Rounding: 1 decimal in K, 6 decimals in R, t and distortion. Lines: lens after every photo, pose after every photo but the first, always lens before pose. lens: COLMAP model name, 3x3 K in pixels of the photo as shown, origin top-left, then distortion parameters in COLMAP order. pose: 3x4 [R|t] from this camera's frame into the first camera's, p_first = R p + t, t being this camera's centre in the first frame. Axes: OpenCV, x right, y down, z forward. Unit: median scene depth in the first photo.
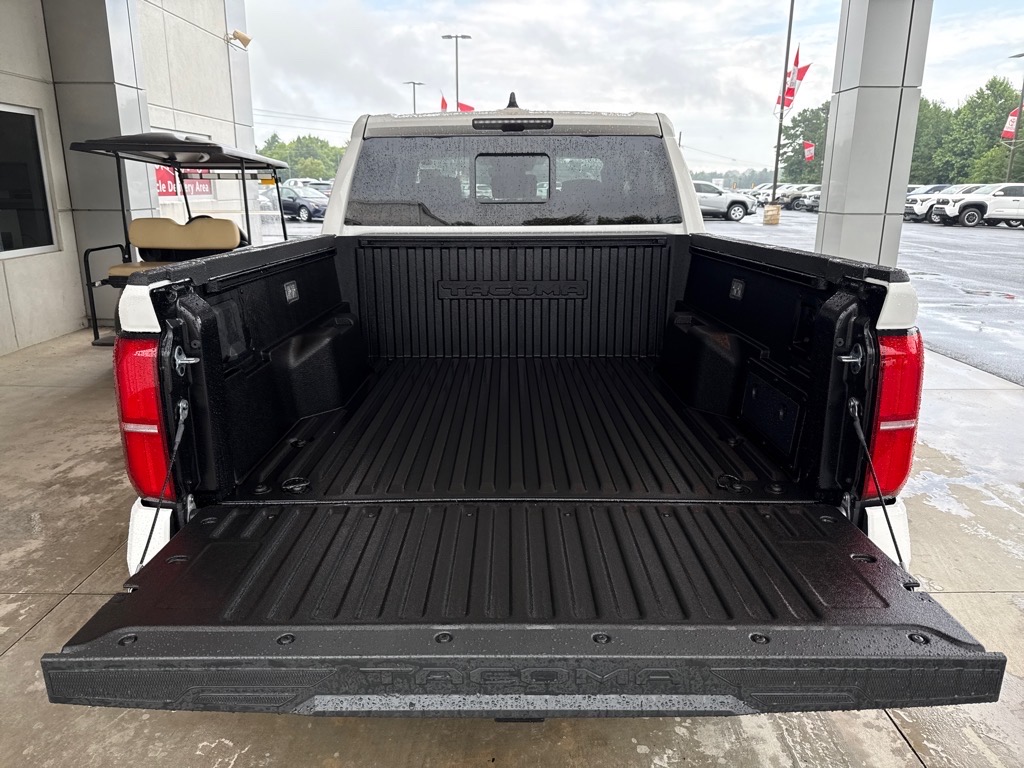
lens RADIAL K [[730.7, 0, 505.4], [0, 730.7, 380.5], [0, 0, 1]] dist [0.024678, -0.014365]
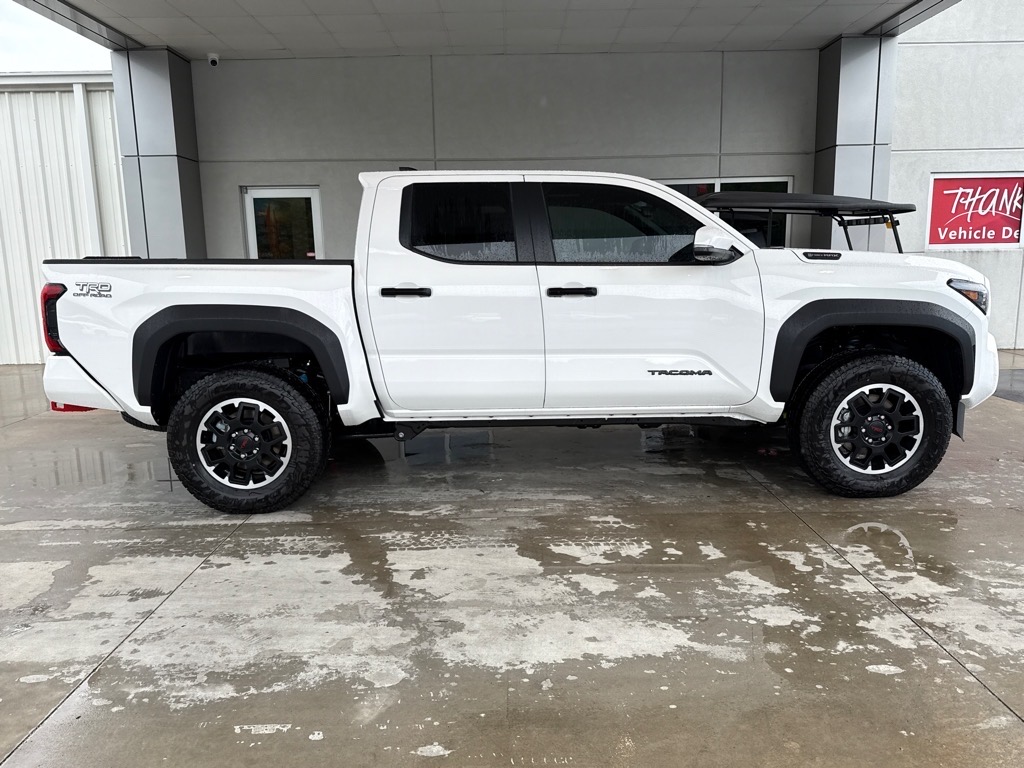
lens RADIAL K [[743.5, 0, 516.3], [0, 743.5, 387.3], [0, 0, 1]] dist [0.023657, -0.019674]
pose [[0.003092, 0.176434, -0.984308, 1.139861], [-0.241144, 0.955396, 0.170494, -0.201961], [0.970484, 0.236833, 0.045500, 0.918264]]
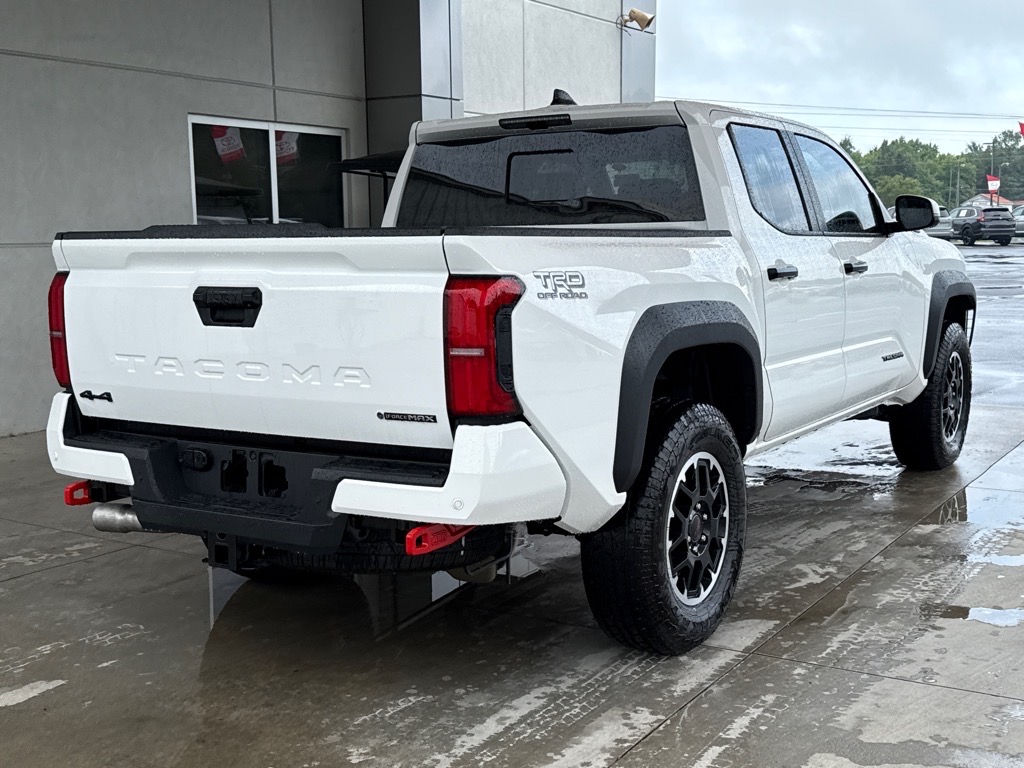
lens RADIAL K [[1267.2, 0, 509.2], [0, 1267.2, 381.4], [0, 0, 1]] dist [0.091116, 0.000000]
pose [[0.845699, 0.053119, -0.531009, 0.618490], [-0.124990, 0.987073, -0.100322, 0.112302], [0.518816, 0.151213, 0.841406, -0.264805]]
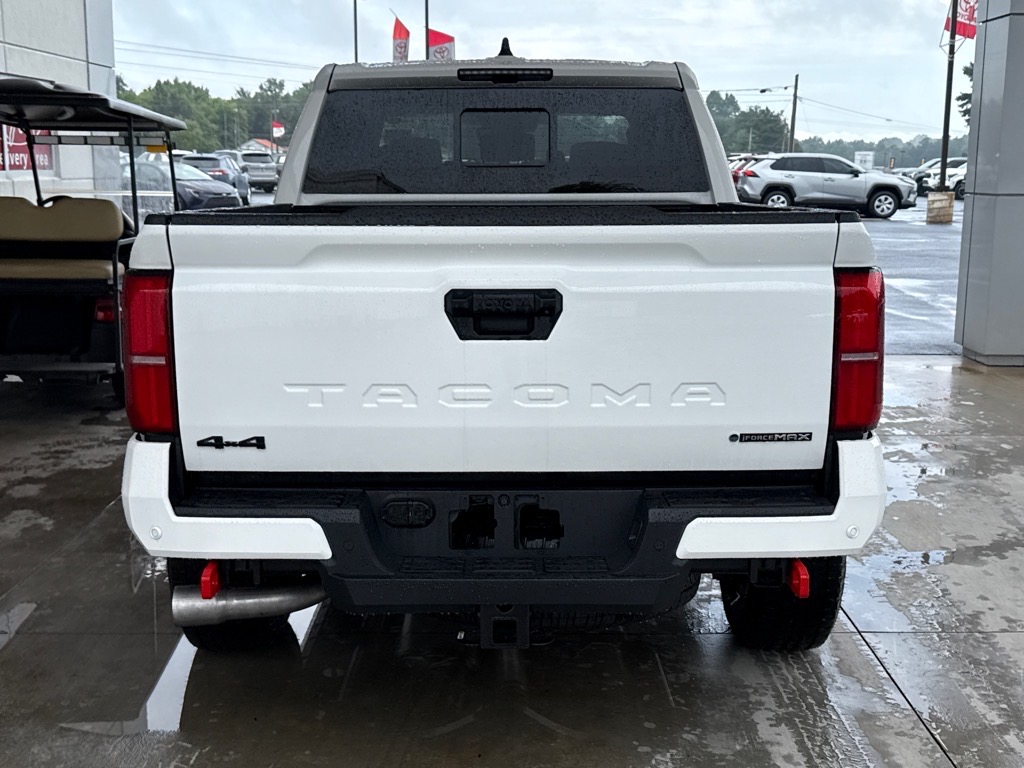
lens RADIAL K [[1267.2, 0, 507.2], [0, 1267.2, 380.2], [0, 0, 1]] dist [0.091116, 0.000000]
pose [[0.999999, 0.000724, 0.000938, 0.007769], [-0.000635, 0.995777, -0.091798, 0.095083], [-0.001001, 0.091798, 0.995777, -0.302015]]
